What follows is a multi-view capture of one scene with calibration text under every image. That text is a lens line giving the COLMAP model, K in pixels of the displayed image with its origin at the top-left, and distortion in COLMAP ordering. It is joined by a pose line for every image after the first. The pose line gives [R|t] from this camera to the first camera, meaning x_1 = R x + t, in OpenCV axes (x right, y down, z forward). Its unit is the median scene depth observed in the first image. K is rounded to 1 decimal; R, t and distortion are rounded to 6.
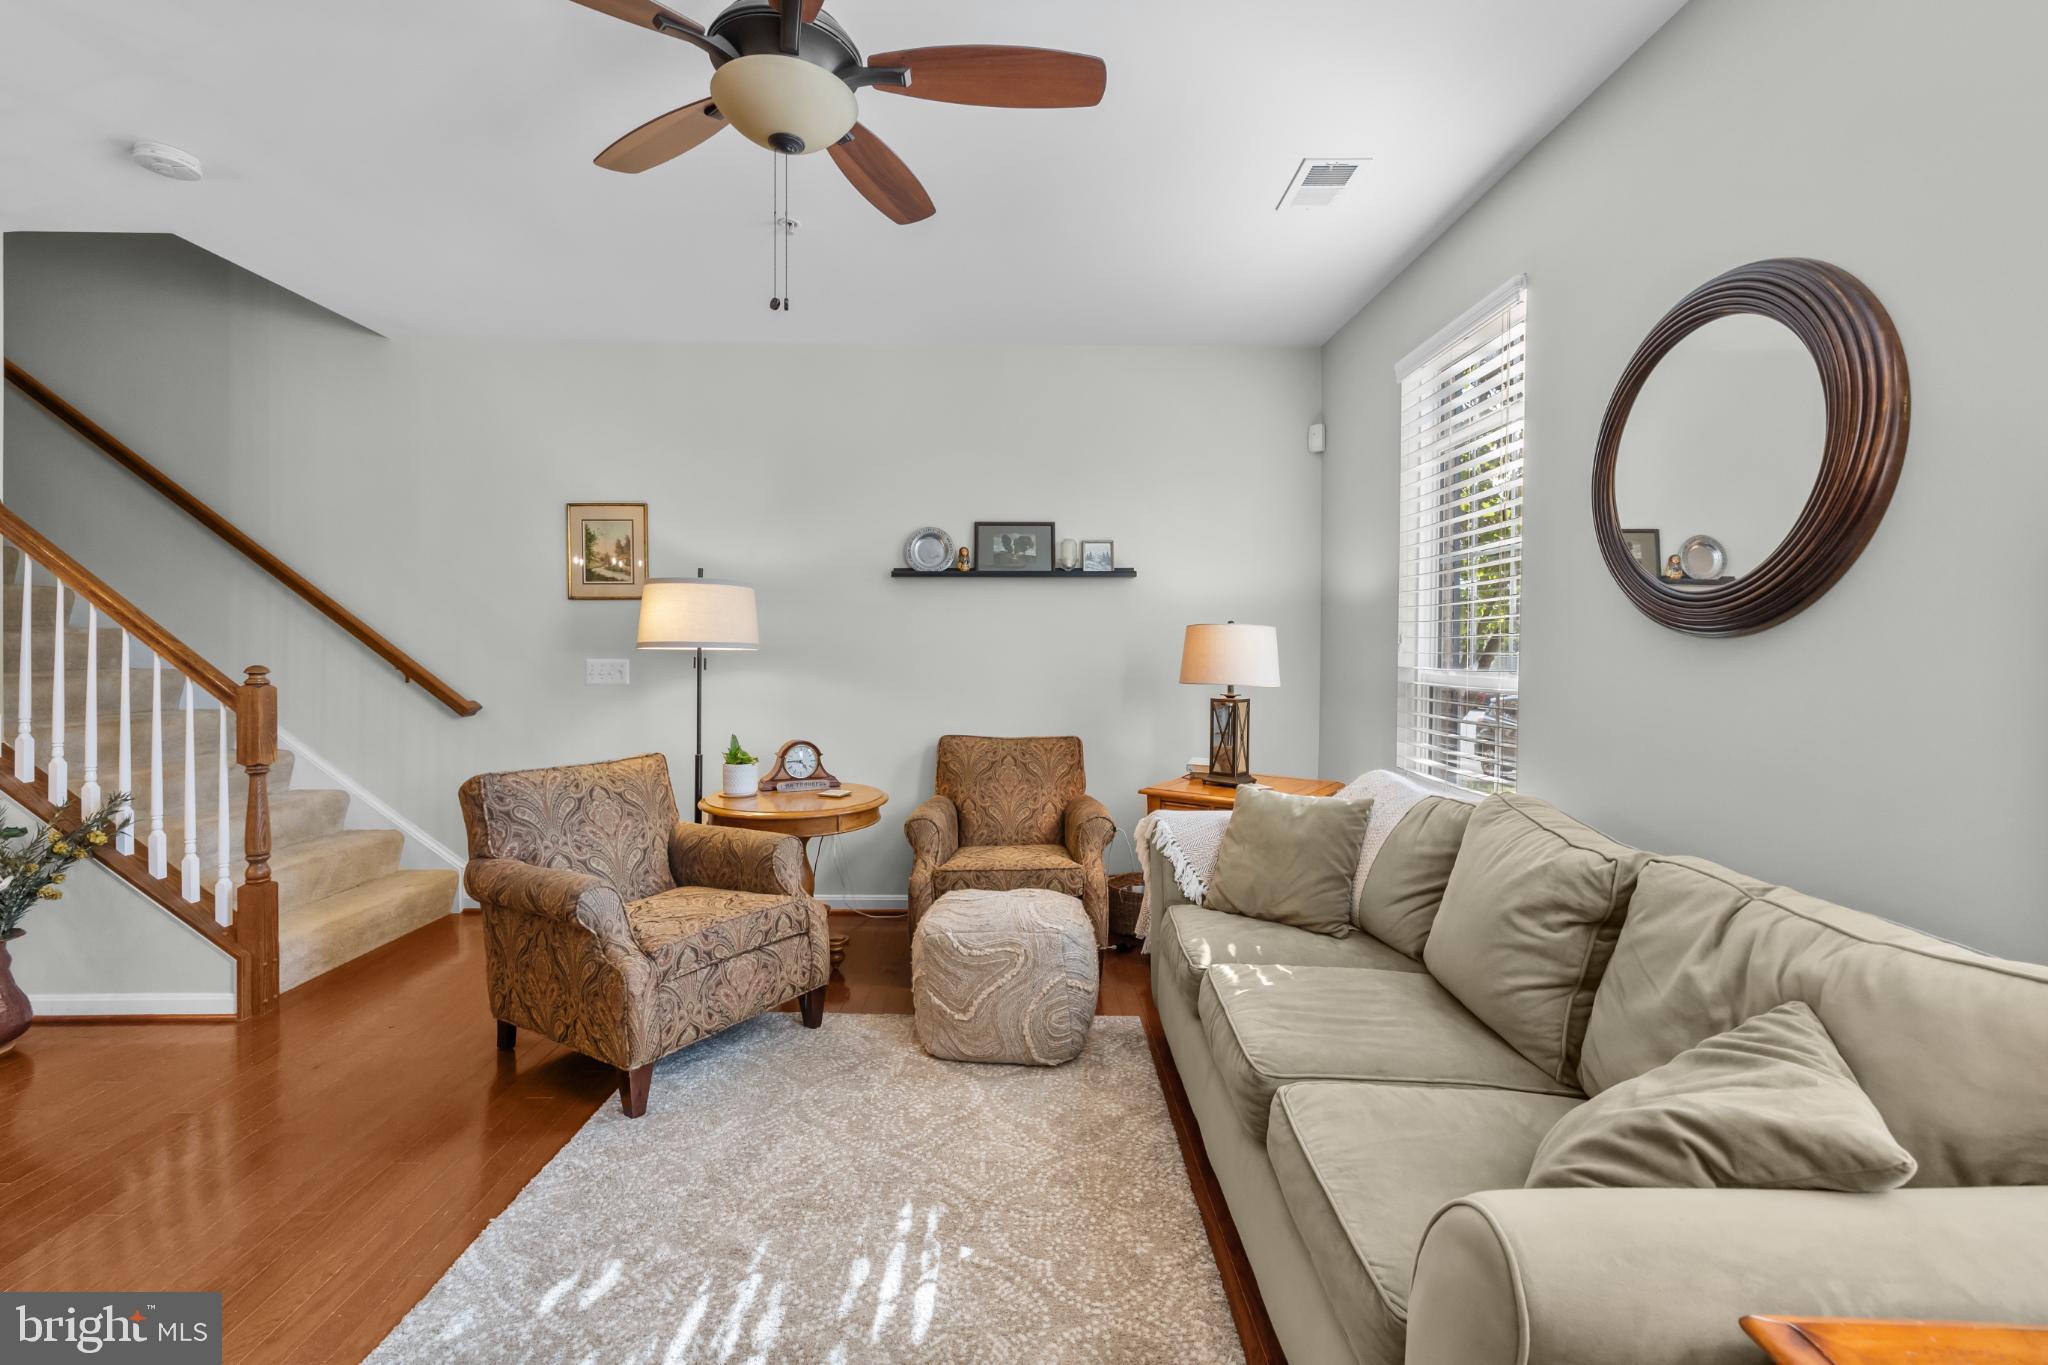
lens RADIAL K [[864.1, 0, 1021.4], [0, 864.1, 659.4], [0, 0, 1]] dist [0.002528, 0.000483]
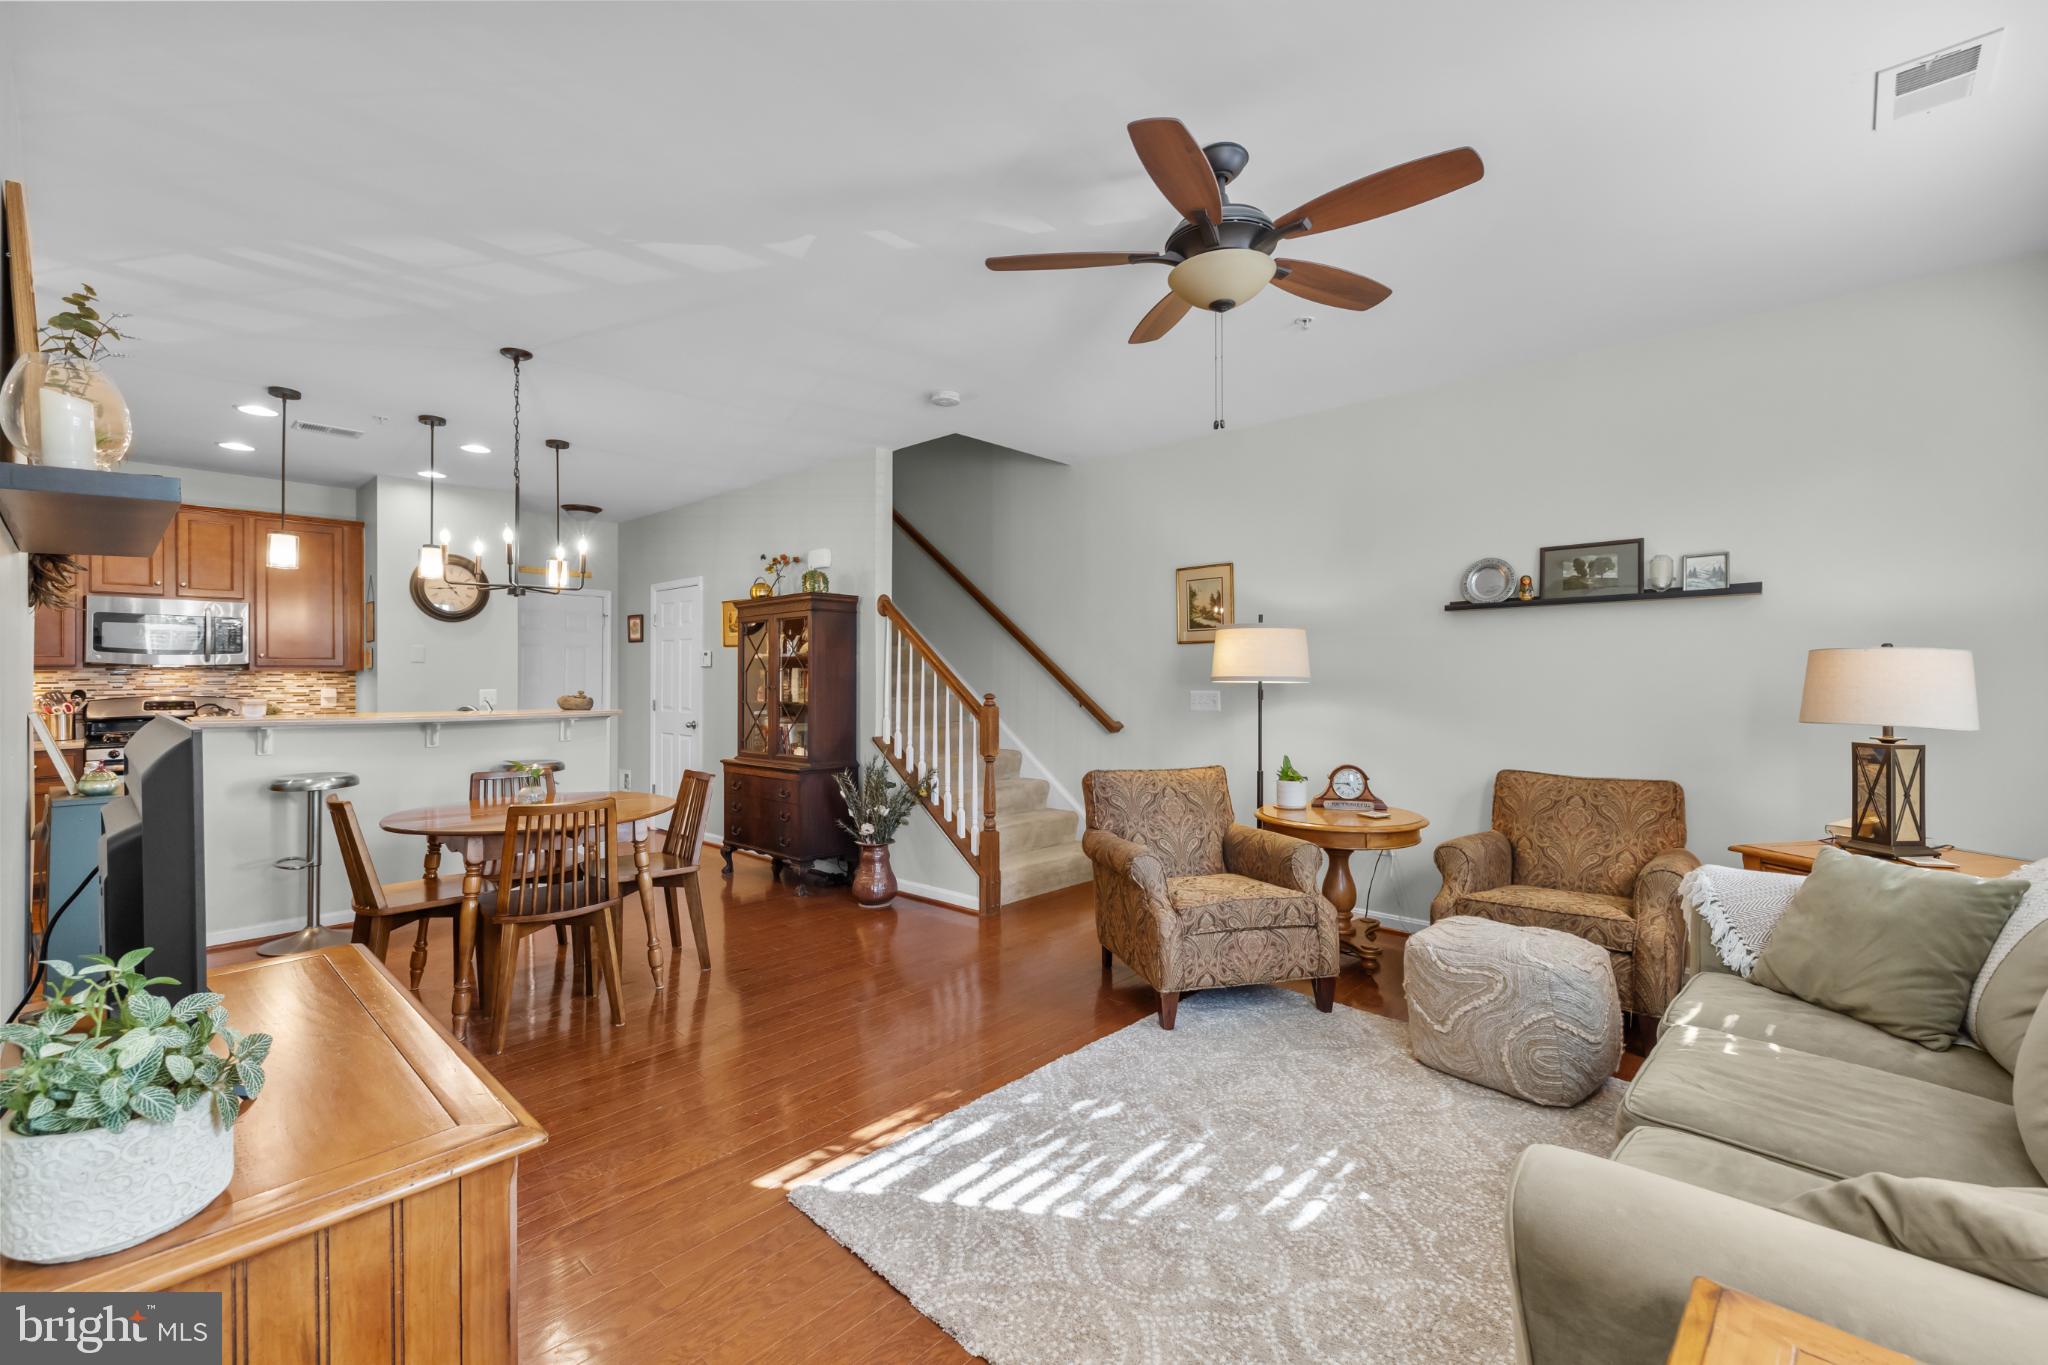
lens RADIAL K [[855.7, 0, 1028.0], [0, 855.7, 677.8], [0, 0, 1]] dist [0.000311, 0.000067]
pose [[0.730647, -0.007381, -0.682716, 0.259537], [-0.005016, 0.999857, -0.016177, 0.003379], [0.682737, 0.015244, 0.730505, -0.108175]]
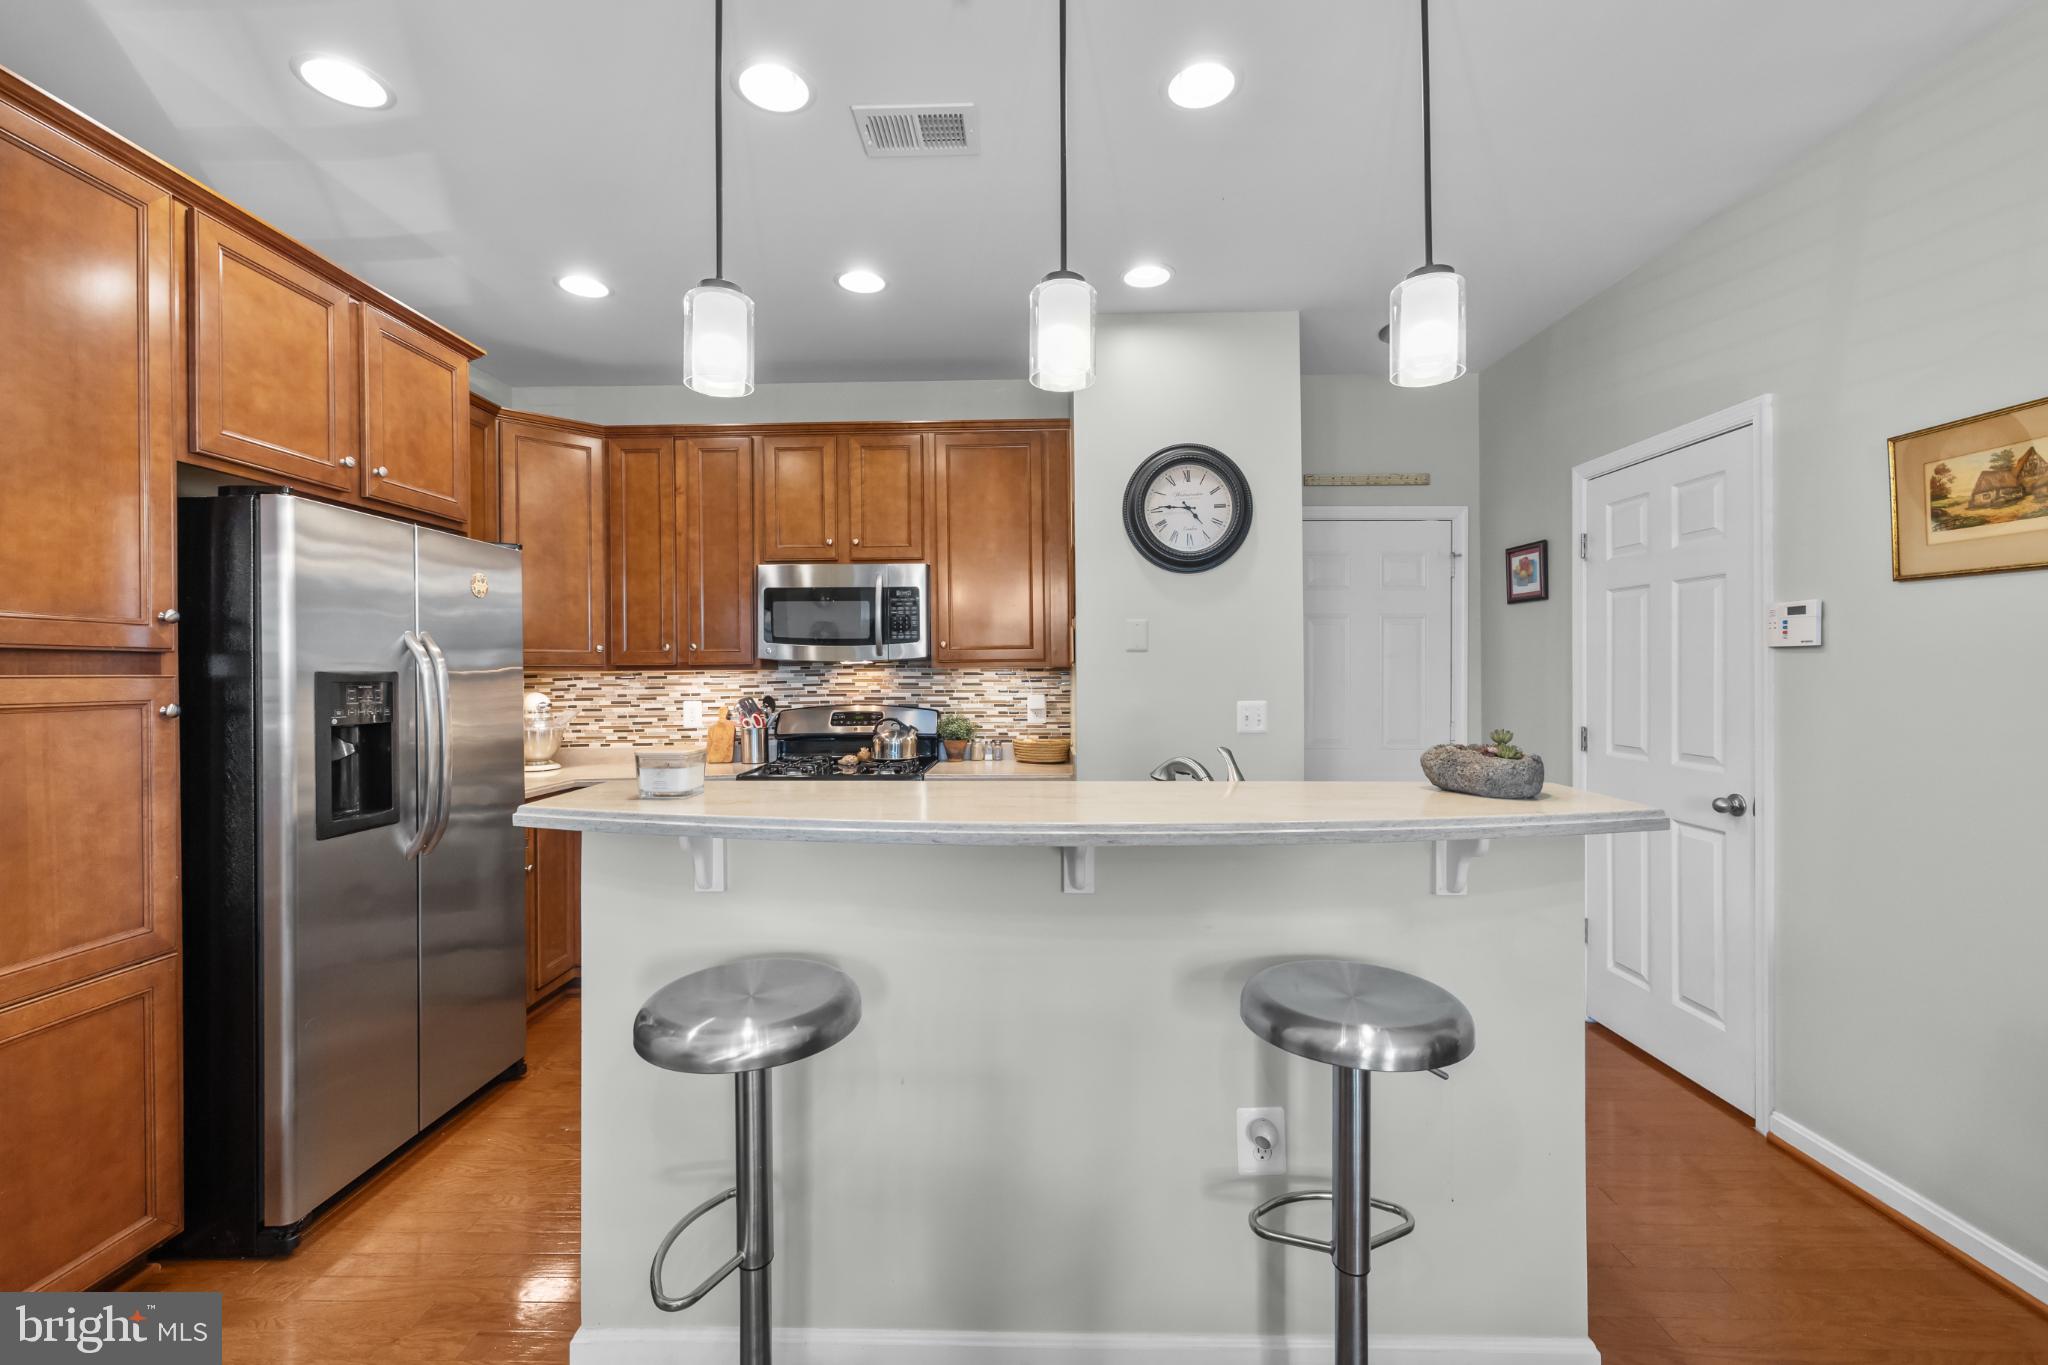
lens RADIAL K [[882.9, 0, 1023.0], [0, 882.9, 669.7], [0, 0, 1]] dist [0.012437, 0.000307]
pose [[-0.024350, -0.010121, -0.999652, -1.151022], [-0.010265, 0.999899, -0.009874, -0.023848], [0.999651, 0.010021, -0.024452, 0.299264]]
